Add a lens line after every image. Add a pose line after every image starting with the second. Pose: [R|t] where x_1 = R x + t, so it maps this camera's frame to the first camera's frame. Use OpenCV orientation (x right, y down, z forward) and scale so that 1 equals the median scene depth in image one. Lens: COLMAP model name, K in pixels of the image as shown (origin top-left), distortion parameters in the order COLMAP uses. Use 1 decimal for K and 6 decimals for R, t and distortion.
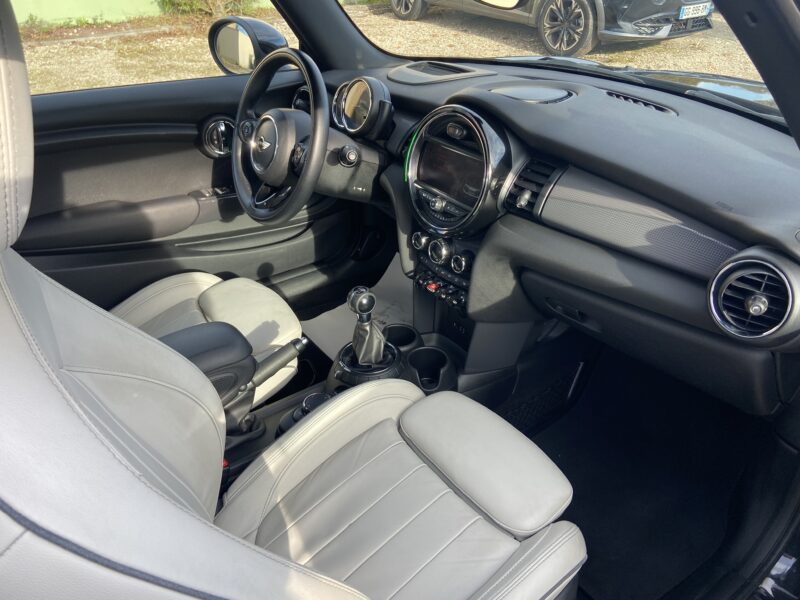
lens RADIAL K [[602.0, 0, 403.6], [0, 602.0, 294.1], [0, 0, 1]] dist [0.099723, -0.114360]
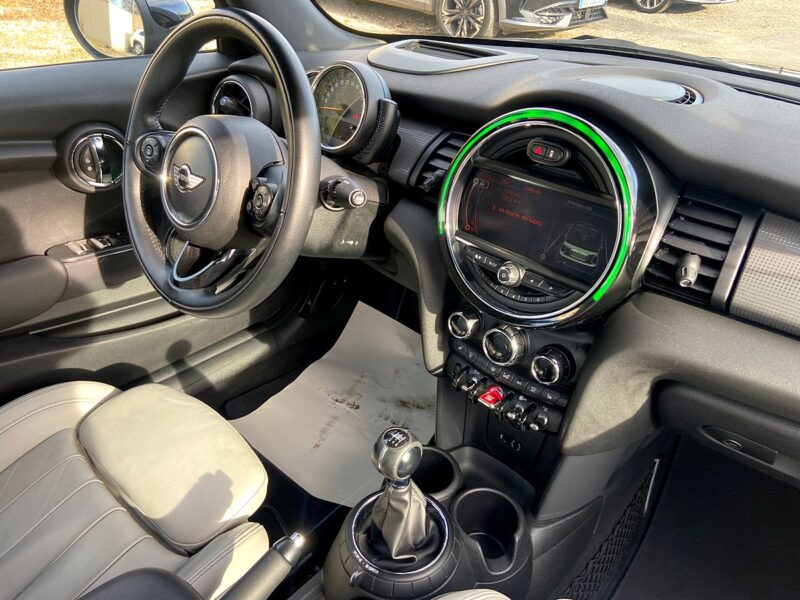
lens RADIAL K [[602.0, 0, 403.7], [0, 602.0, 292.6], [0, 0, 1]] dist [0.099723, -0.114360]
pose [[0.980450, -0.068116, 0.184603, -0.137214], [0.066292, 0.997671, 0.016041, -0.129181], [-0.185265, -0.003490, 0.982682, 0.380628]]
